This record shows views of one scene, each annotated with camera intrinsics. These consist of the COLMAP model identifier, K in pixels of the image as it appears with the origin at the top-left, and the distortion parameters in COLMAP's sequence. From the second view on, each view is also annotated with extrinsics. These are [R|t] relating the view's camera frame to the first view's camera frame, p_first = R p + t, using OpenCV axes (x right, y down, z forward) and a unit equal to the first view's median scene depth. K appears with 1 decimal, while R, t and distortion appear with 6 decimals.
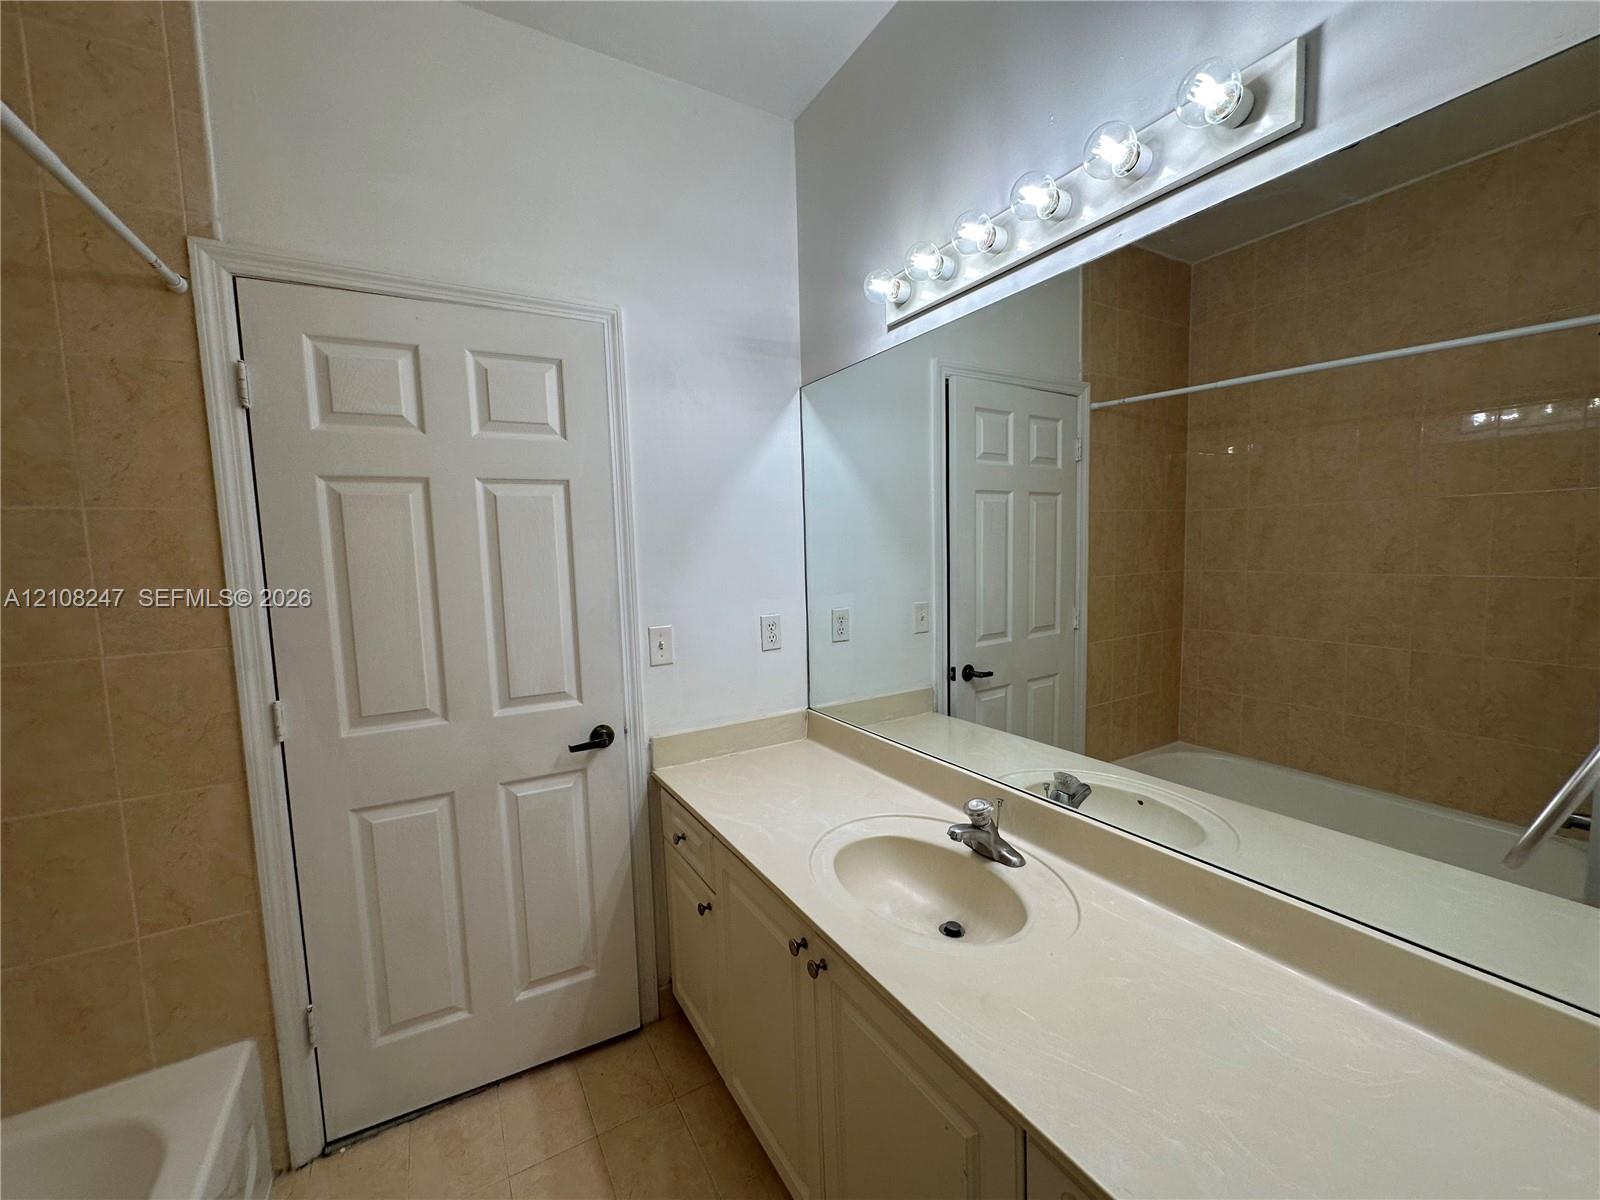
lens RADIAL K [[637.6, 0, 791.6], [0, 637.6, 606.3], [0, 0, 1]] dist [0.000851, 0.000063]
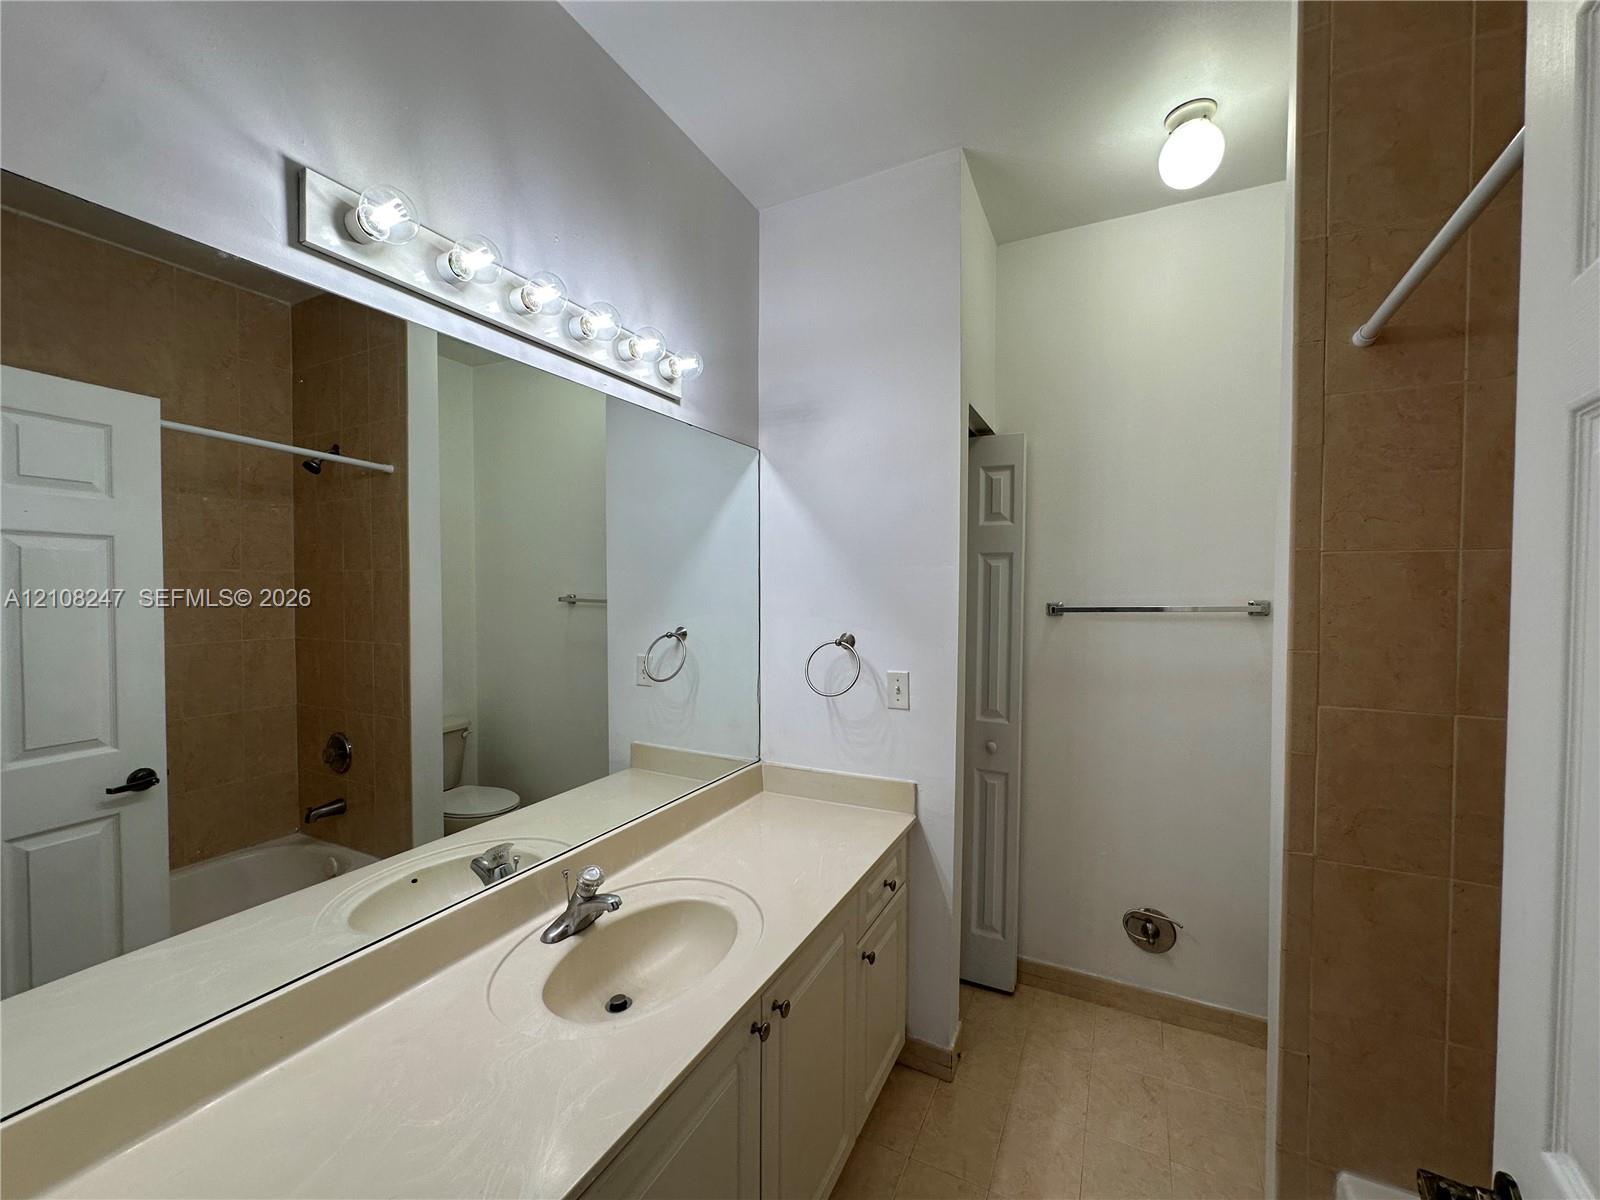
lens RADIAL K [[637.6, 0, 787.0], [0, 637.6, 592.4], [0, 0, 1]] dist [0.000851, 0.000063]
pose [[-0.505876, 0.049729, 0.861172, -0.737910], [0.117208, 0.993041, 0.011508, -0.087443], [-0.854606, 0.106758, -0.508184, 1.219796]]
